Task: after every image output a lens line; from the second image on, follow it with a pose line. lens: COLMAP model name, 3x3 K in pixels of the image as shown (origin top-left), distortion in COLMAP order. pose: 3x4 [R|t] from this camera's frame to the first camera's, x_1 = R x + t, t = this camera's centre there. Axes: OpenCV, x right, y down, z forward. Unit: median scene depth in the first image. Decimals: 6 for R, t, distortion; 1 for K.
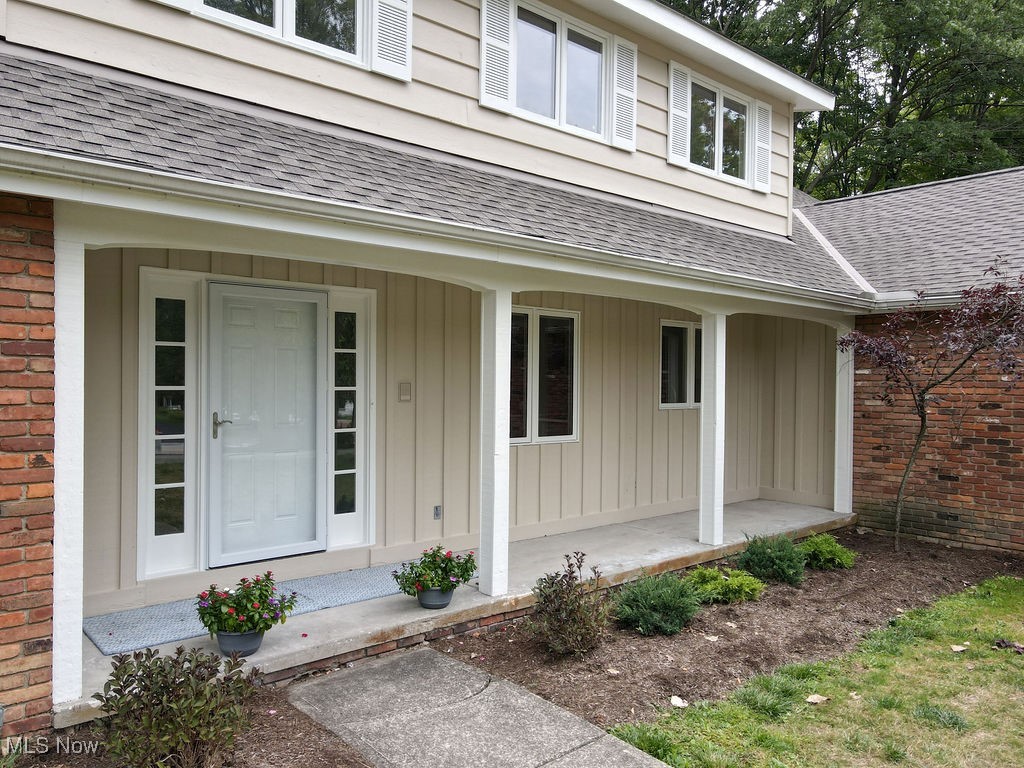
lens RADIAL K [[728.8, 0, 512.0], [0, 728.8, 384.0], [0, 0, 1]] dist [0.001800, 0.002790]
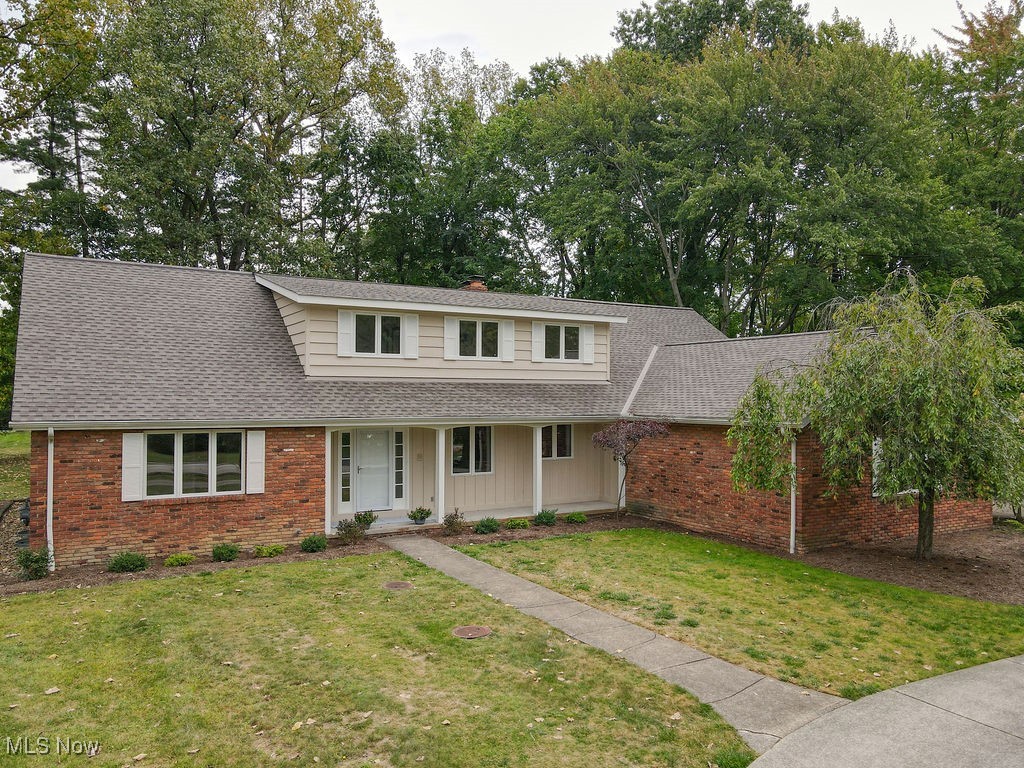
lens RADIAL K [[715.0, 0, 511.2], [0, 715.0, 408.2], [0, 0, 1]] dist [0.000943, -0.002585]
pose [[0.983717, -0.005767, -0.179632, 0.886924], [0.006184, 0.999979, 0.001761, -0.230220], [0.179618, -0.002843, 0.983732, -2.134279]]
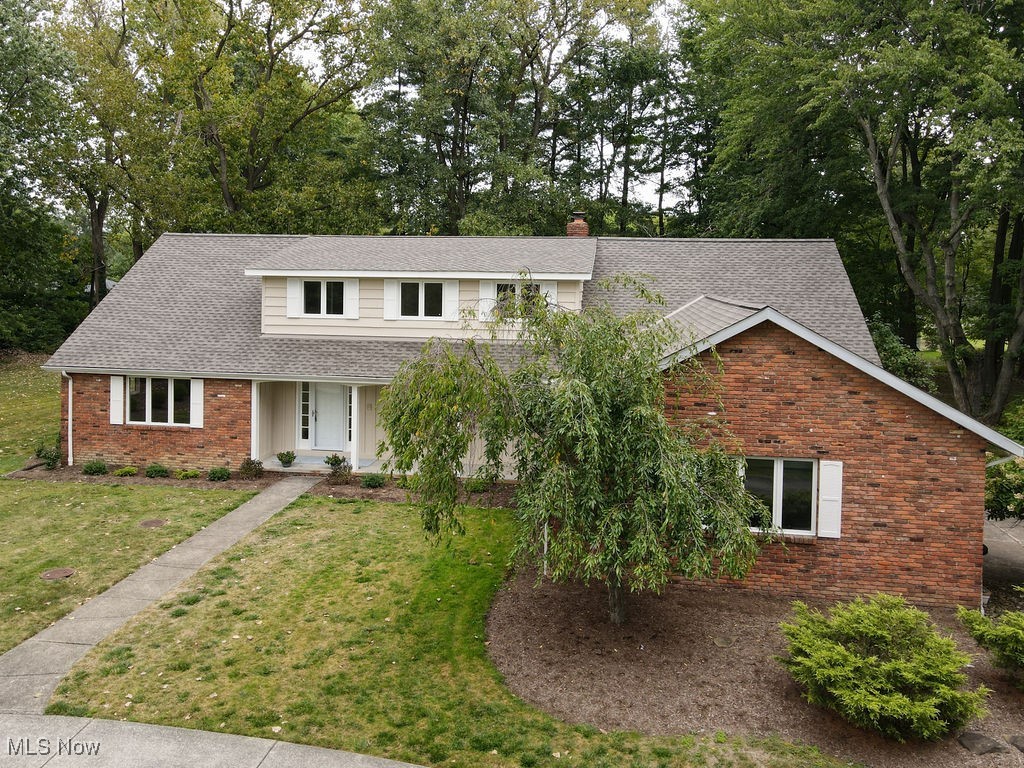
lens RADIAL K [[728.8, 0, 512.0], [0, 728.8, 384.0], [0, 0, 1]] dist [0.001800, 0.002790]
pose [[0.703242, 0.104656, -0.703205, 3.114819], [-0.024273, 0.992064, 0.123372, -0.615978], [0.710536, -0.069691, 0.700202, -0.983831]]
